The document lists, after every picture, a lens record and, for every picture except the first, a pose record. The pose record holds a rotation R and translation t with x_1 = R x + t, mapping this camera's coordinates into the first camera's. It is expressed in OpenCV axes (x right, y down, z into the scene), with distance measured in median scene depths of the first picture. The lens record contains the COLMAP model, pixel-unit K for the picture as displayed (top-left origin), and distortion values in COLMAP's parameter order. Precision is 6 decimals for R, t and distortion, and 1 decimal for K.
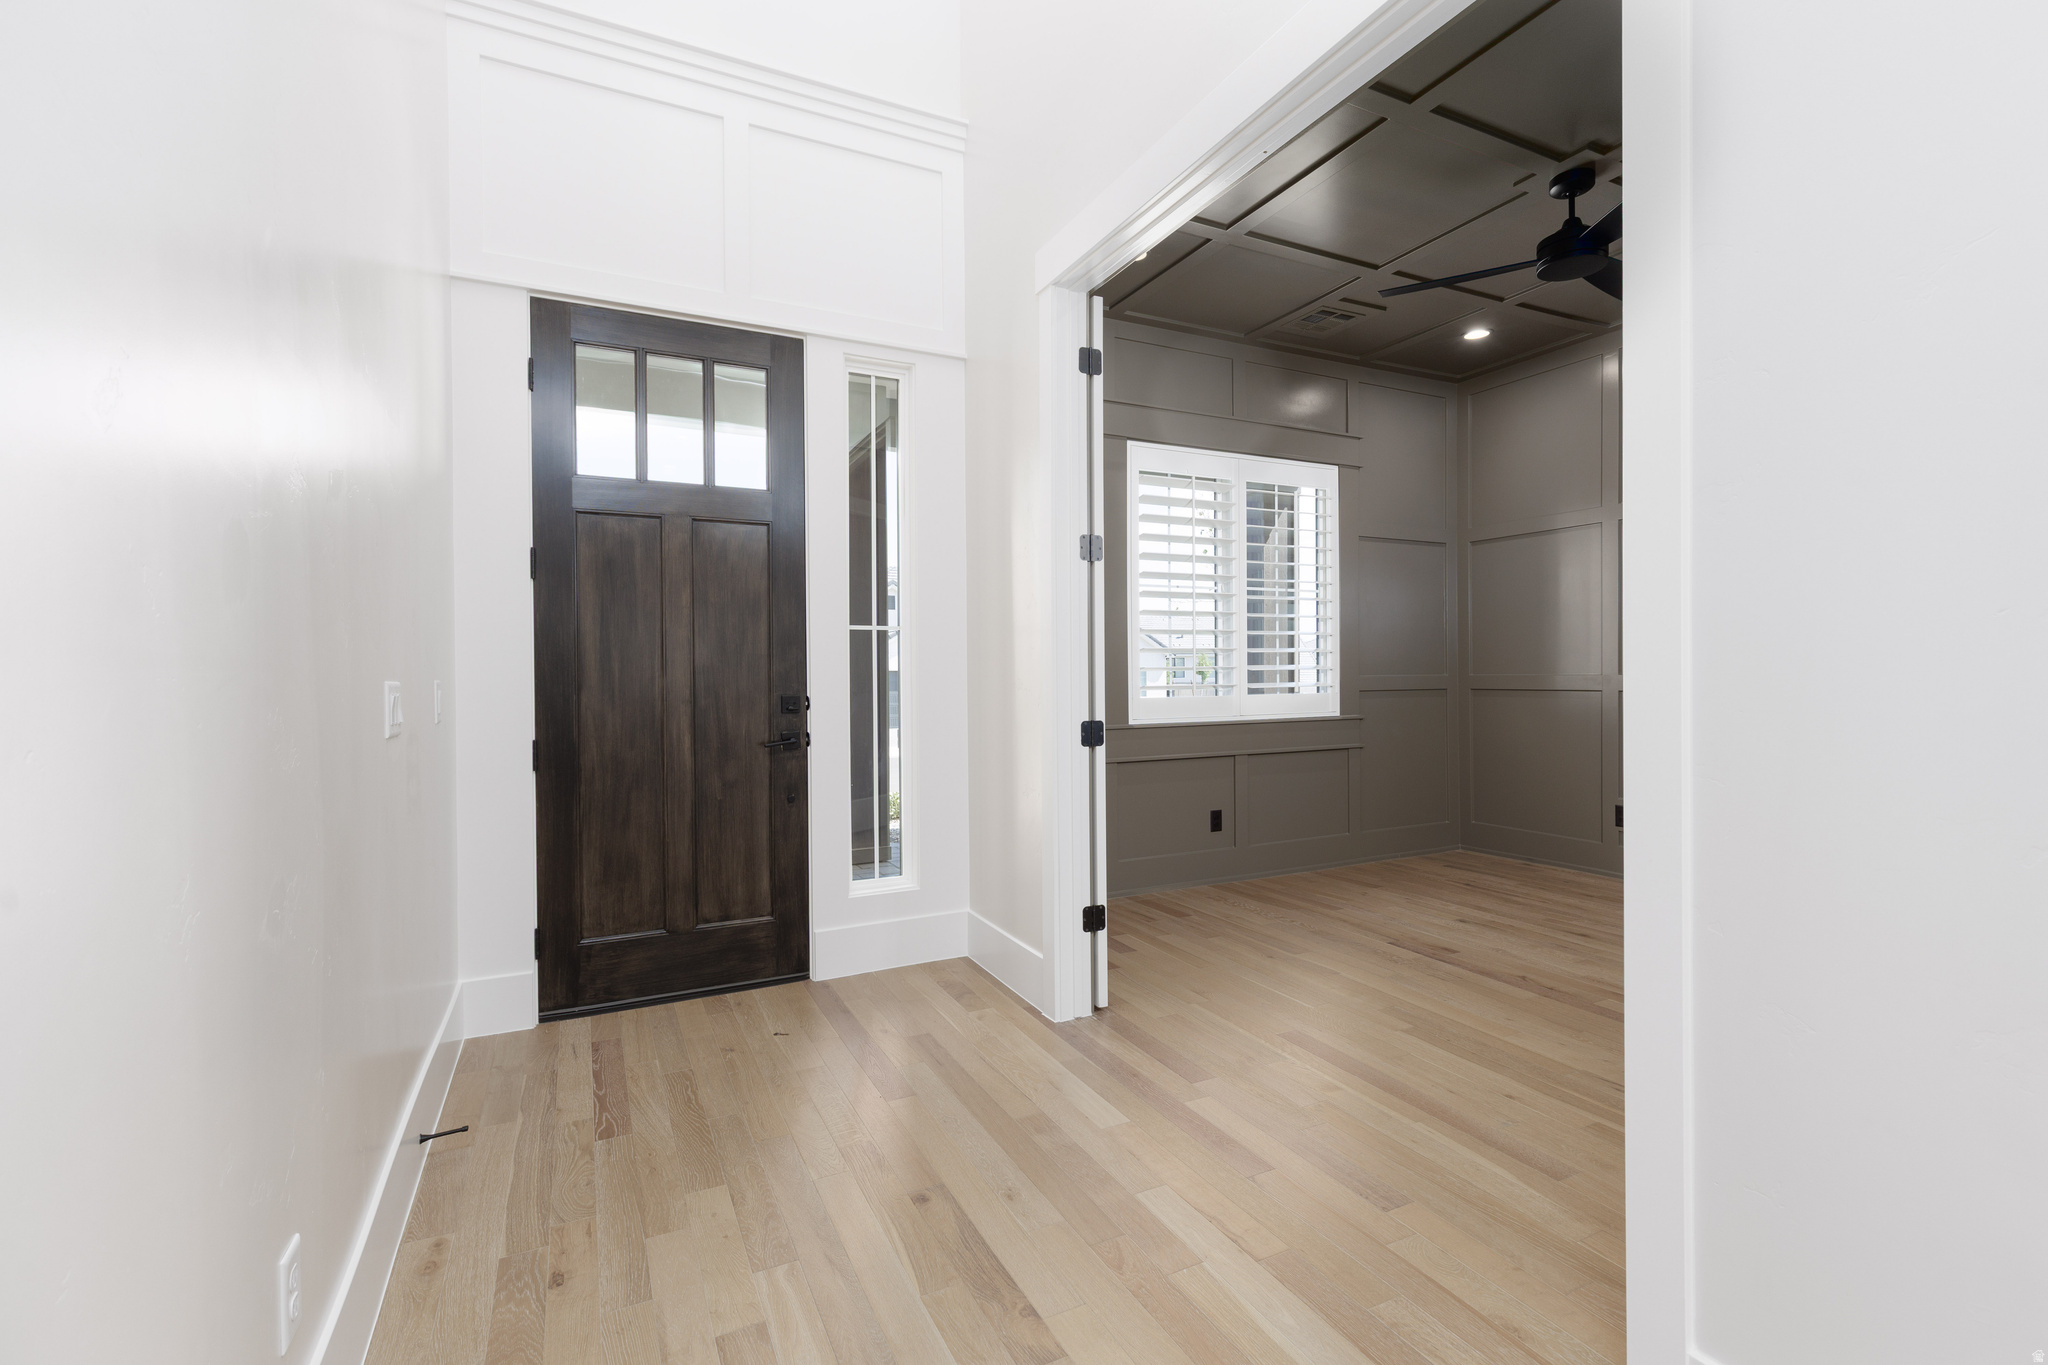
lens RADIAL K [[912.3, 0, 1020.8], [0, 912.3, 677.3], [0, 0, 1]] dist [0.001271, 0.000397]
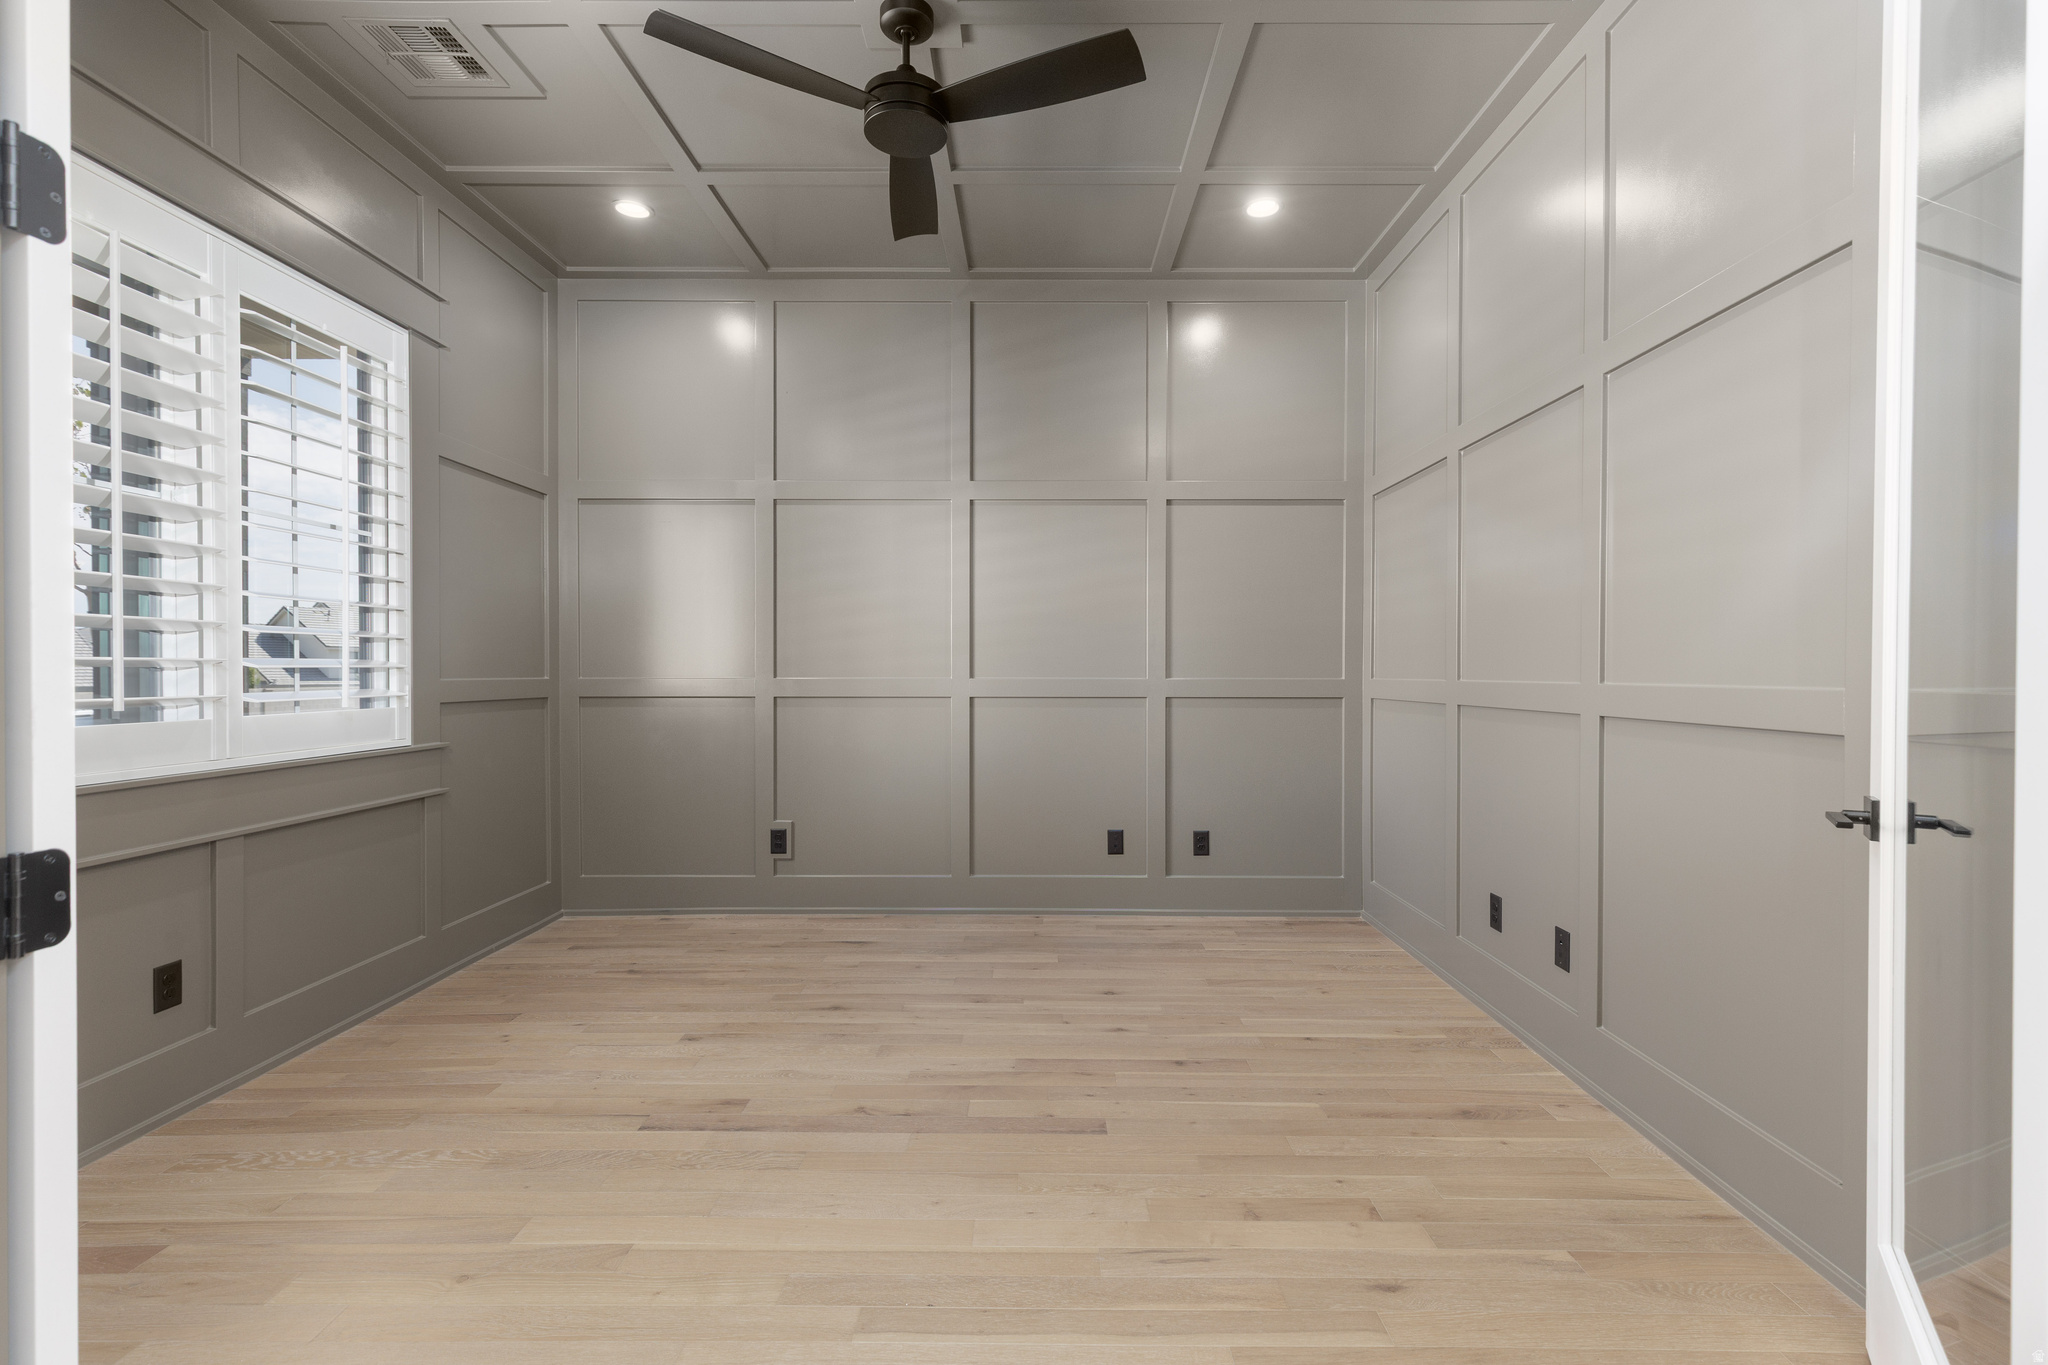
lens RADIAL K [[912.3, 0, 1020.8], [0, 912.3, 677.3], [0, 0, 1]] dist [0.001271, 0.000397]
pose [[0.436627, 0.000518, 0.899642, -0.022117], [0.000557, 0.999999, -0.000846, -0.002312], [-0.899642, 0.000870, 0.436627, 0.480522]]
